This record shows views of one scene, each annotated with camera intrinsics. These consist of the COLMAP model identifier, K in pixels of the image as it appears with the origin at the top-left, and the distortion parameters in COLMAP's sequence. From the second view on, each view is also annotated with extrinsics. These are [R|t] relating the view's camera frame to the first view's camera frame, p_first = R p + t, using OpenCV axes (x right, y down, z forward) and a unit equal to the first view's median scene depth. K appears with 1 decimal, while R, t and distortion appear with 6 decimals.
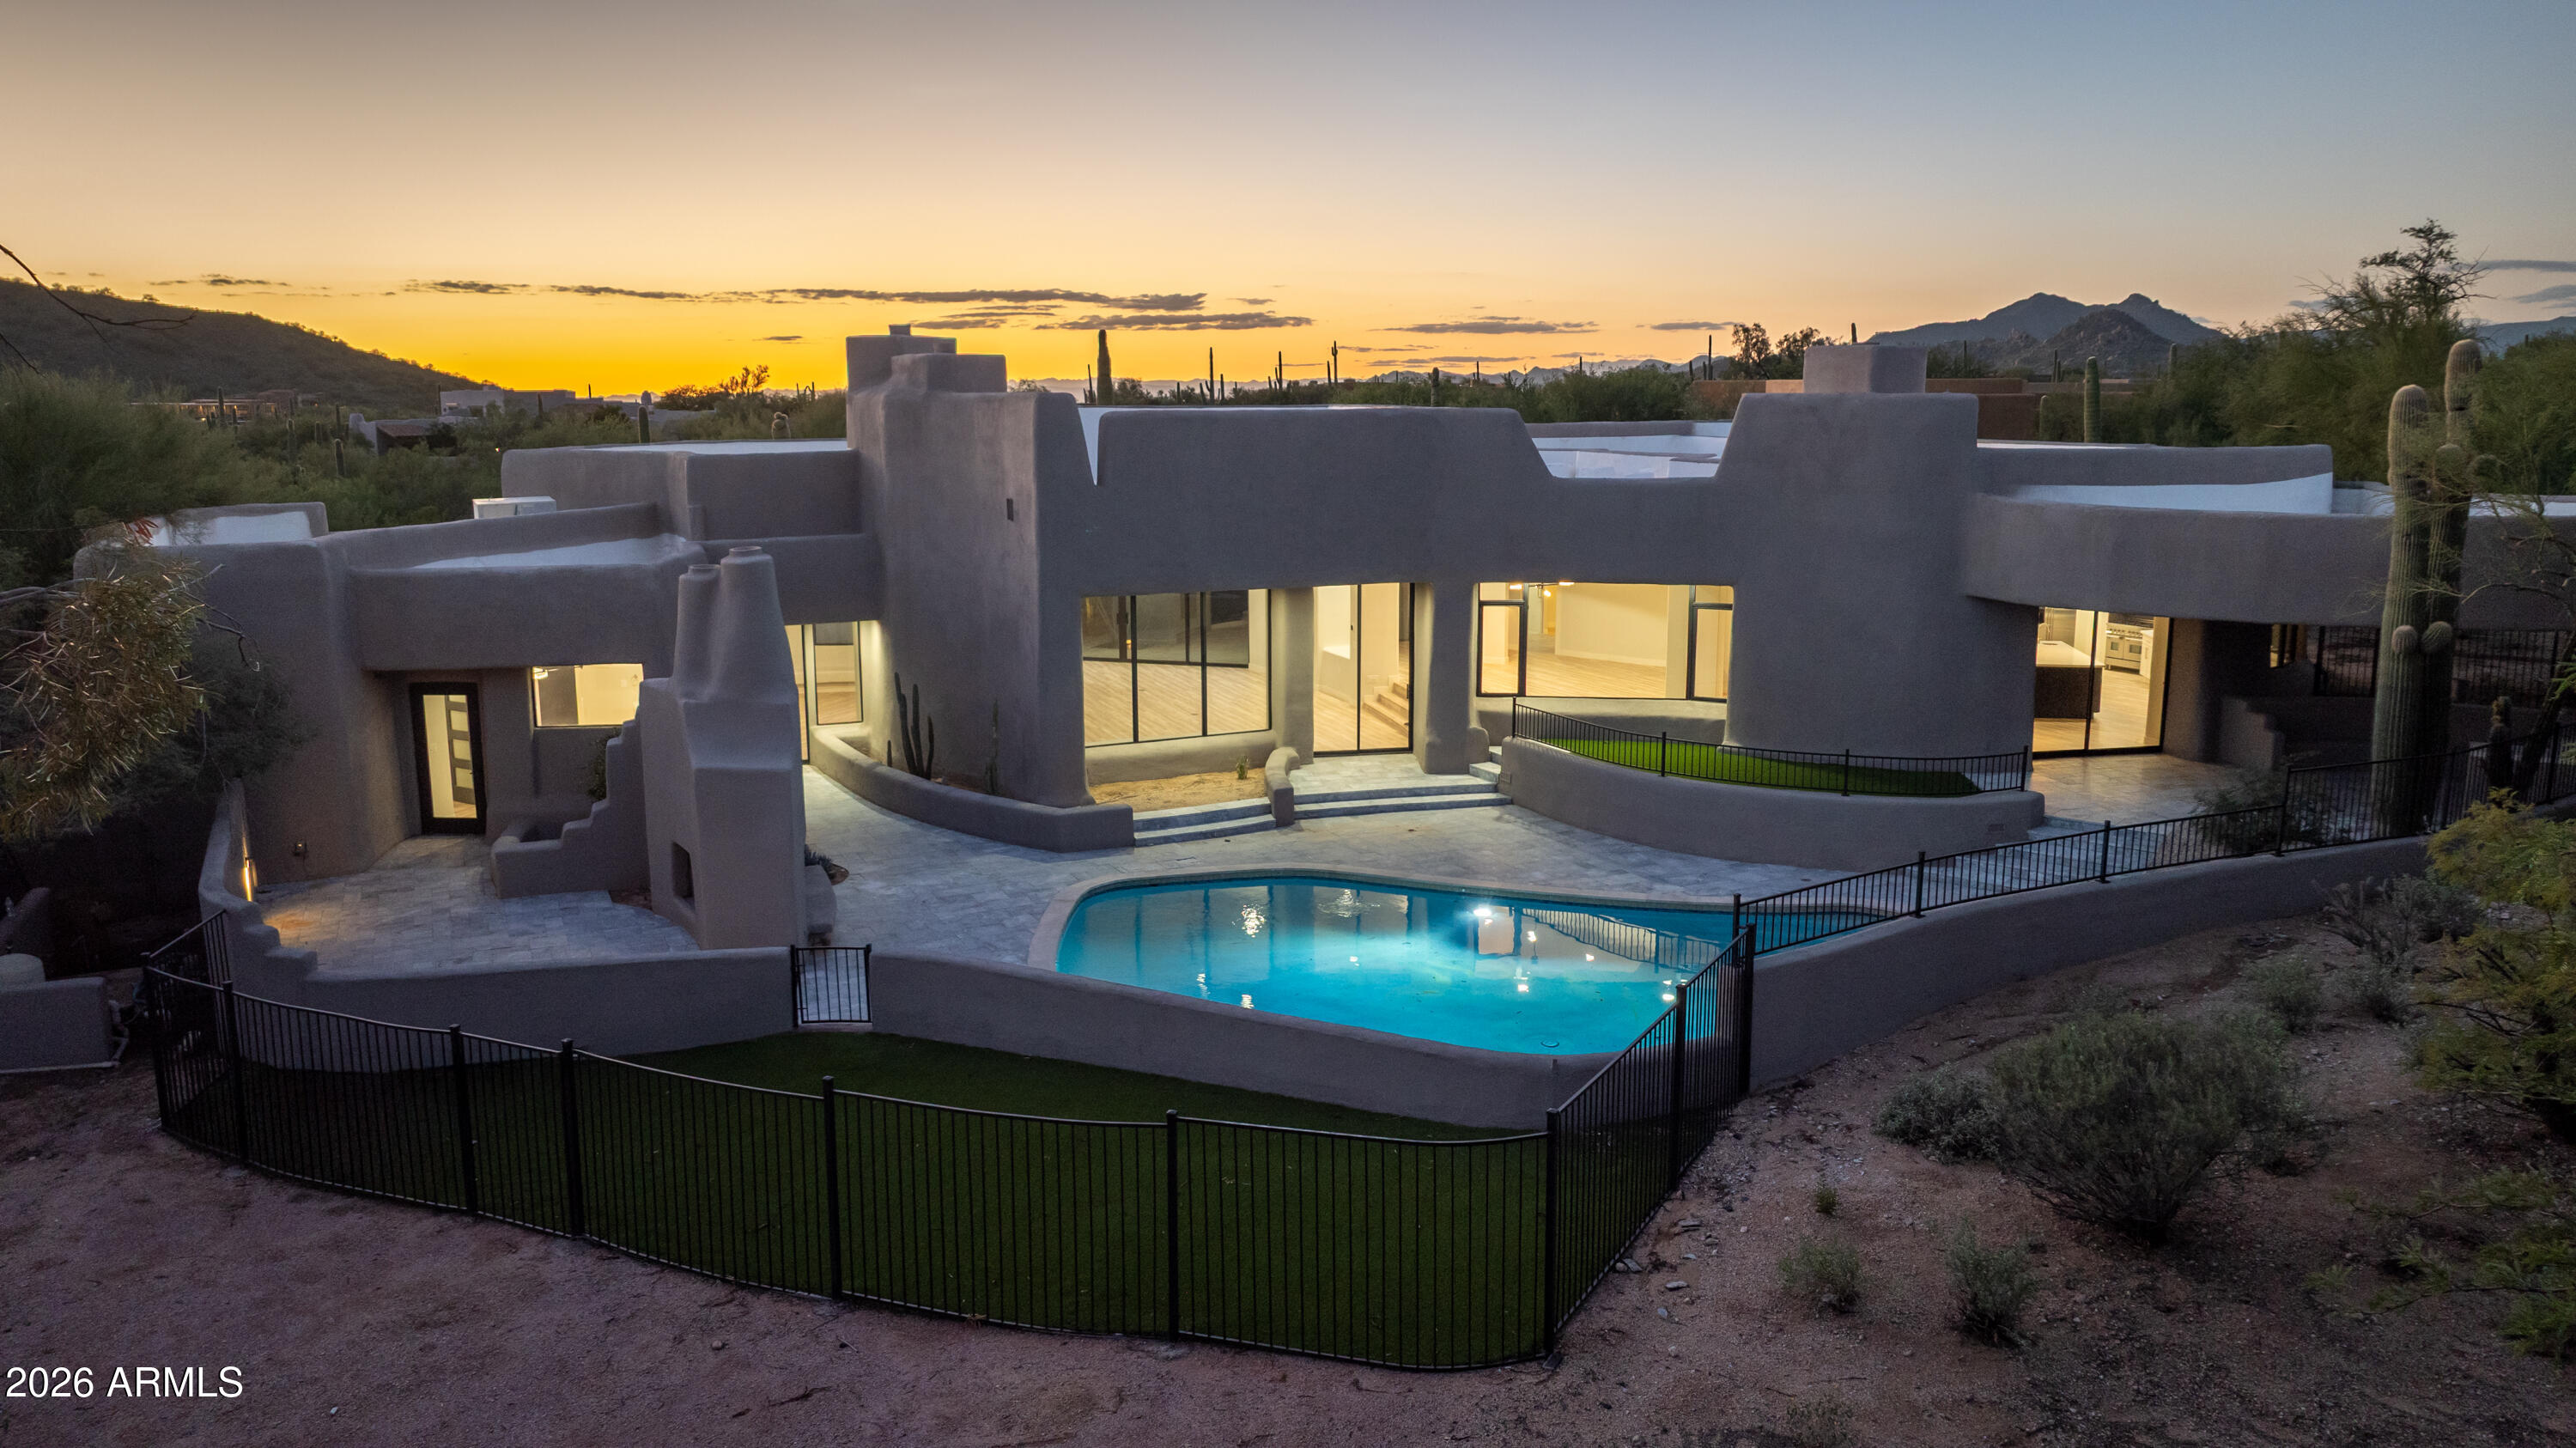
lens RADIAL K [[1830.9, 0, 1351.1], [0, 1830.9, 725.4], [0, 0, 1]] dist [-0.059481, 0.092572]
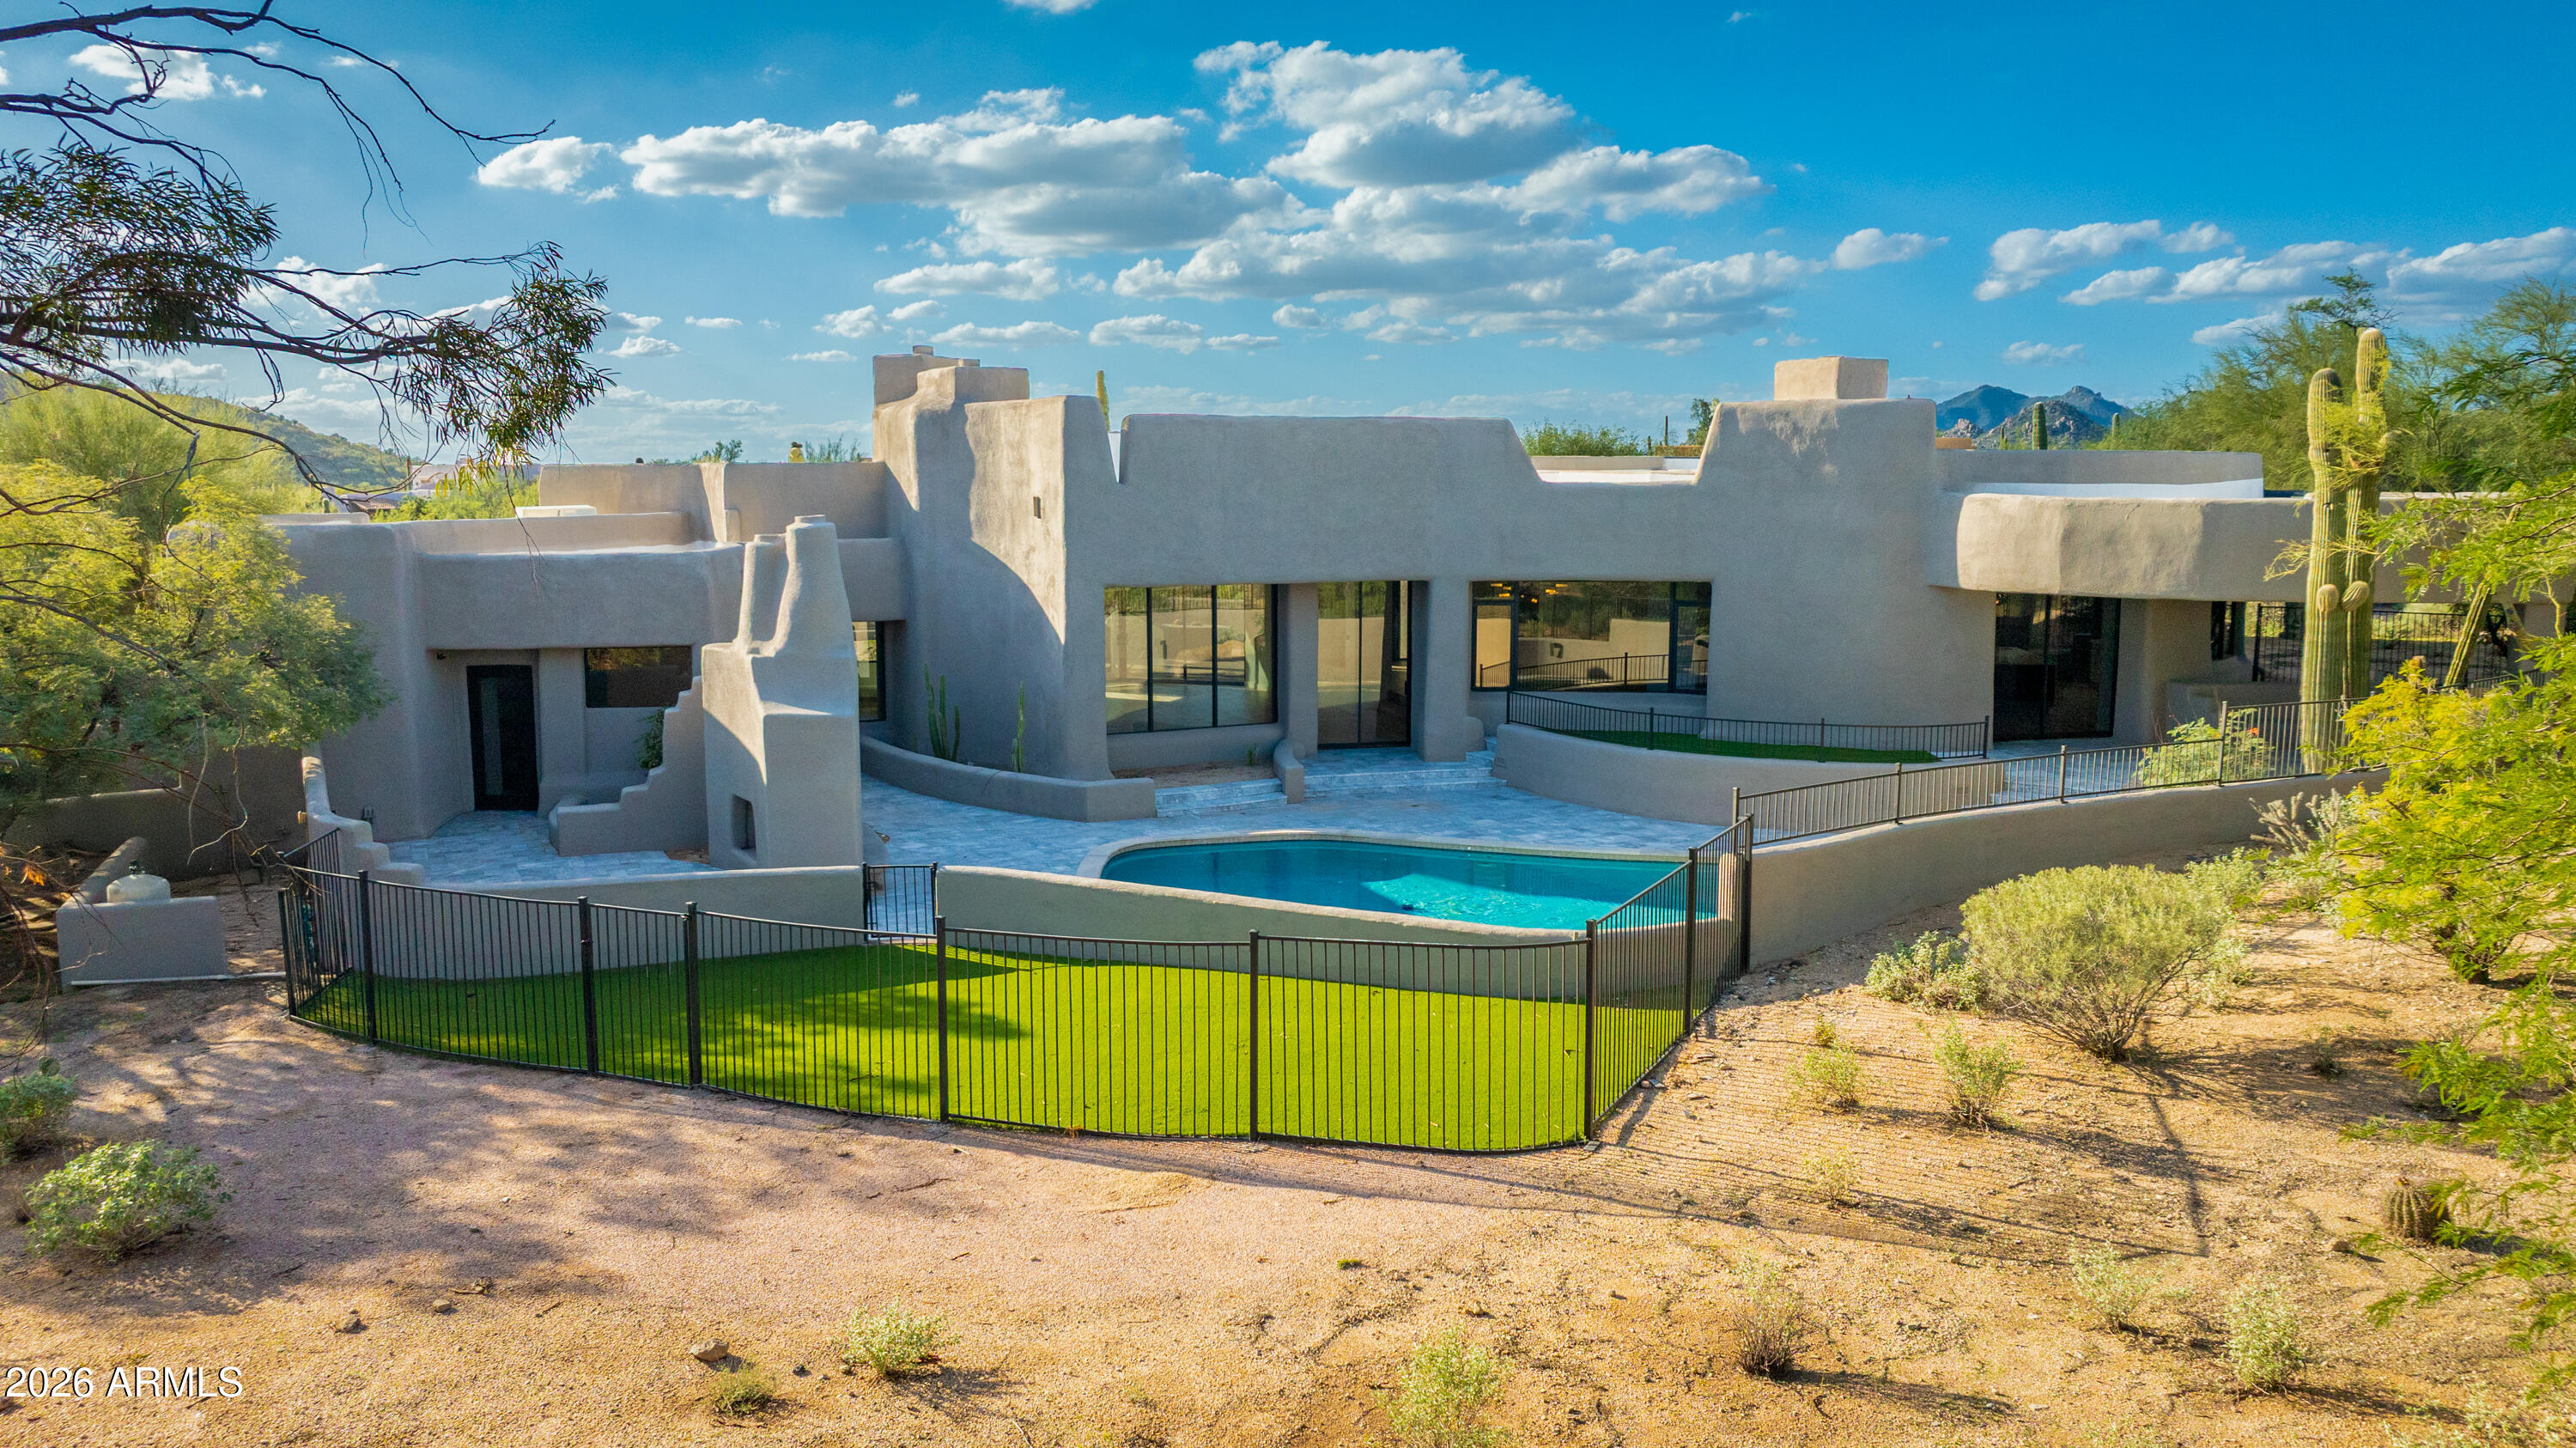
lens RADIAL K [[1830.9, 0, 1351.1], [0, 1830.9, 725.4], [0, 0, 1]] dist [-0.059481, 0.092572]
pose [[0.999733, -0.001032, 0.023086, -0.036947], [0.002124, 0.998877, -0.047326, 0.079432], [-0.023011, 0.047363, 0.998613, -0.081263]]
